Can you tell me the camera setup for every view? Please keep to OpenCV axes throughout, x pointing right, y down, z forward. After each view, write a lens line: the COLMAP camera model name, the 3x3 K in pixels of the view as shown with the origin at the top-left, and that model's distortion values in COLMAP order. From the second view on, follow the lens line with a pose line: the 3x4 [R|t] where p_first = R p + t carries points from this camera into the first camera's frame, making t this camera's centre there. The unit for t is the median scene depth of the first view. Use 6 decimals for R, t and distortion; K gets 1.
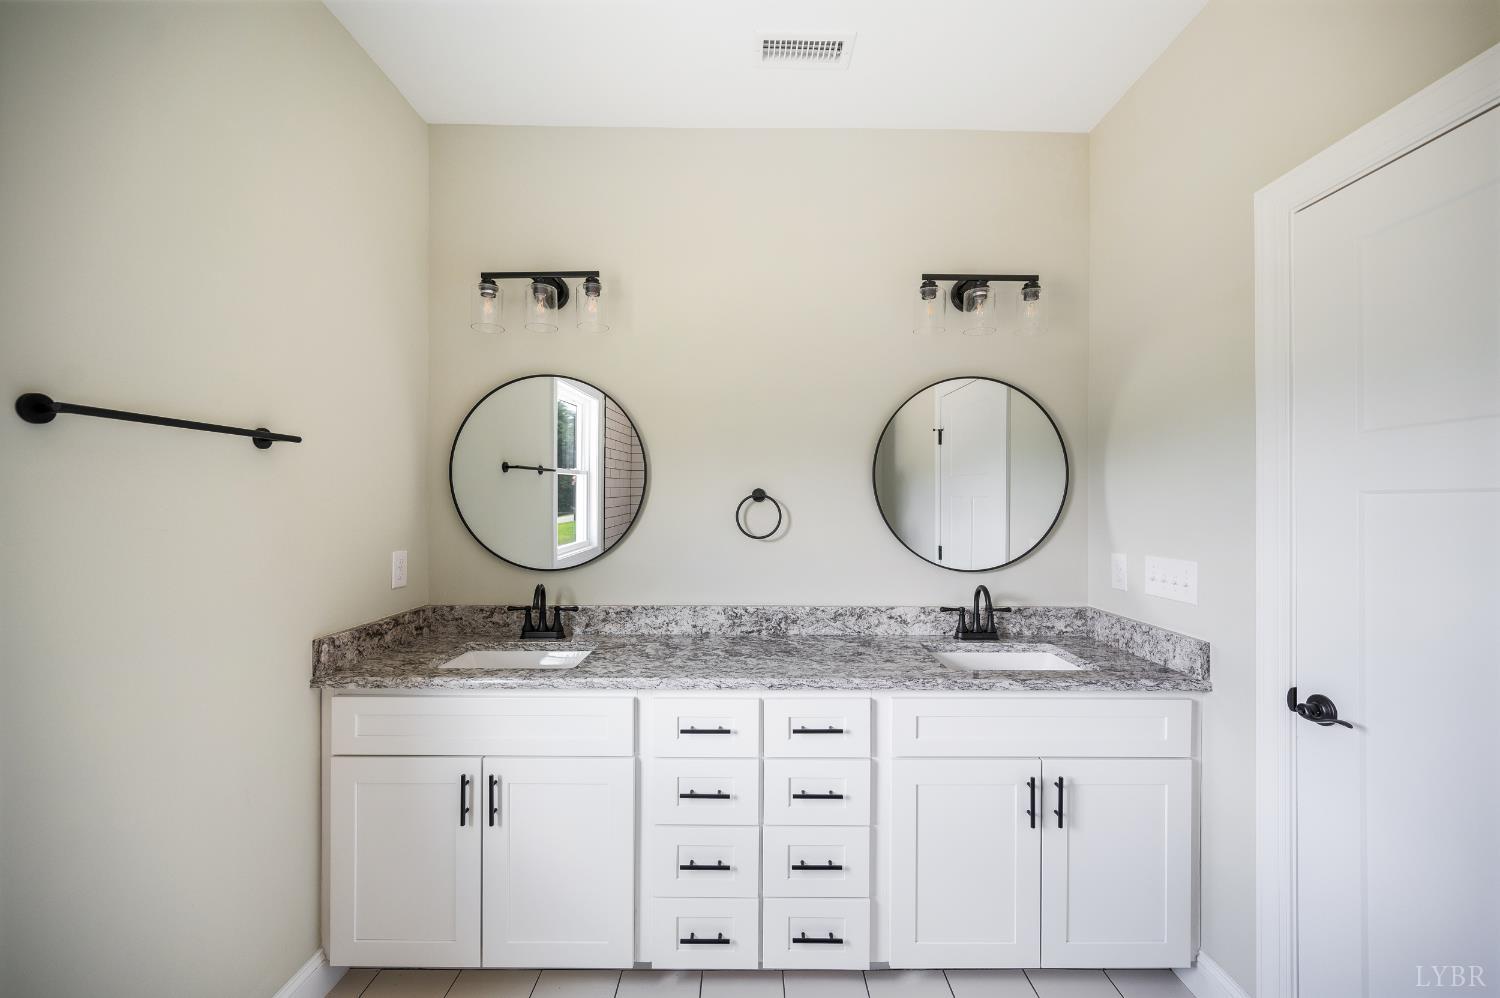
lens RADIAL K [[596.6, 0, 747.3], [0, 596.6, 500.0], [0, 0, 1]] dist [0.000557, -0.000137]
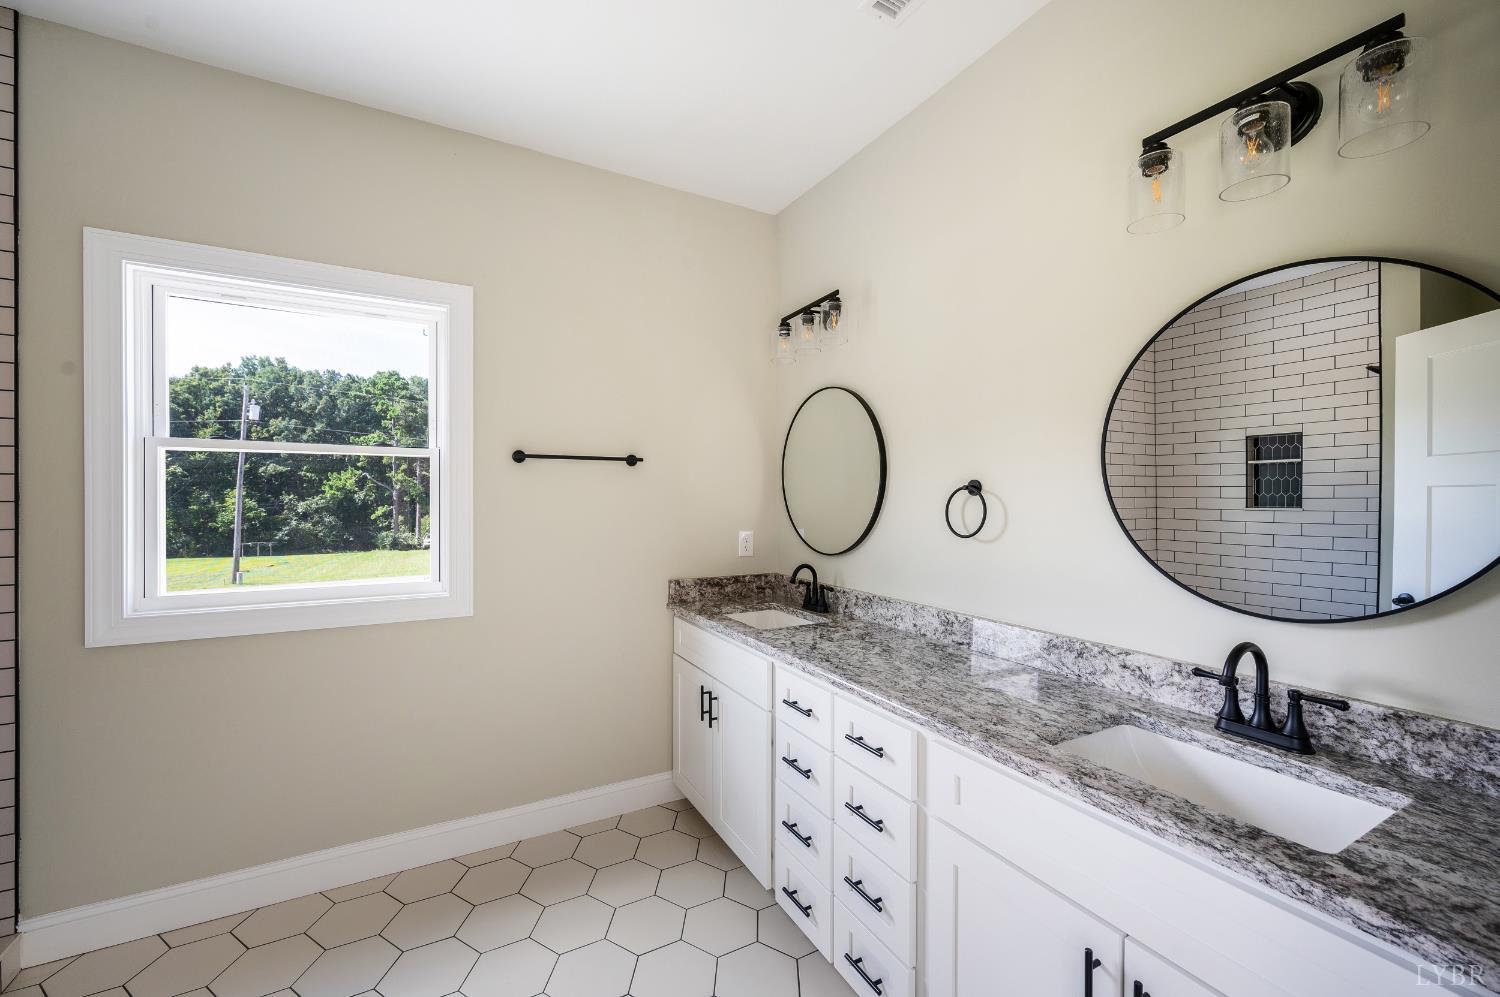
lens RADIAL K [[596.6, 0, 739.7], [0, 596.6, 496.5], [0, 0, 1]] dist [0.000557, -0.000137]
pose [[0.471067, -0.002757, -0.882093, 0.634400], [0.003809, 0.999992, -0.001091, 0.004534], [0.882089, -0.002846, 0.471074, 0.303274]]
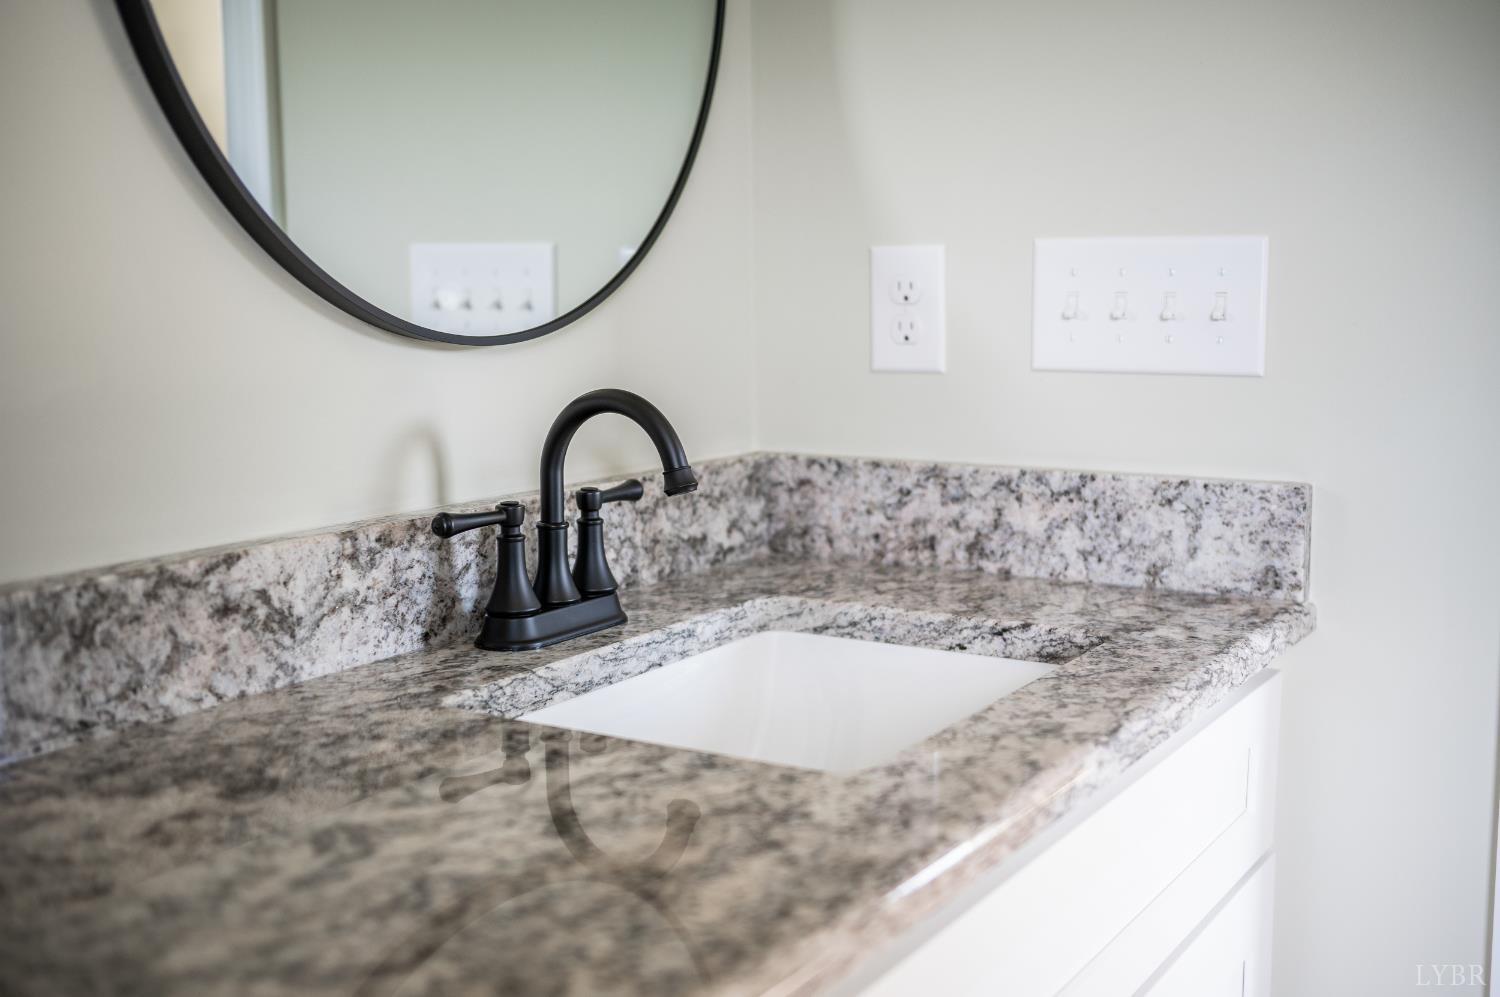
lens RADIAL K [[1741.1, 0, 753.3], [0, 1741.1, 501.0], [0, 0, 1]] dist [0.007828, 0.000000]
pose [[0.506808, -0.119121, 0.853789, -0.133815], [0.000186, 0.990422, 0.138074, 0.089942], [-0.862059, -0.069818, 0.501976, 0.595572]]
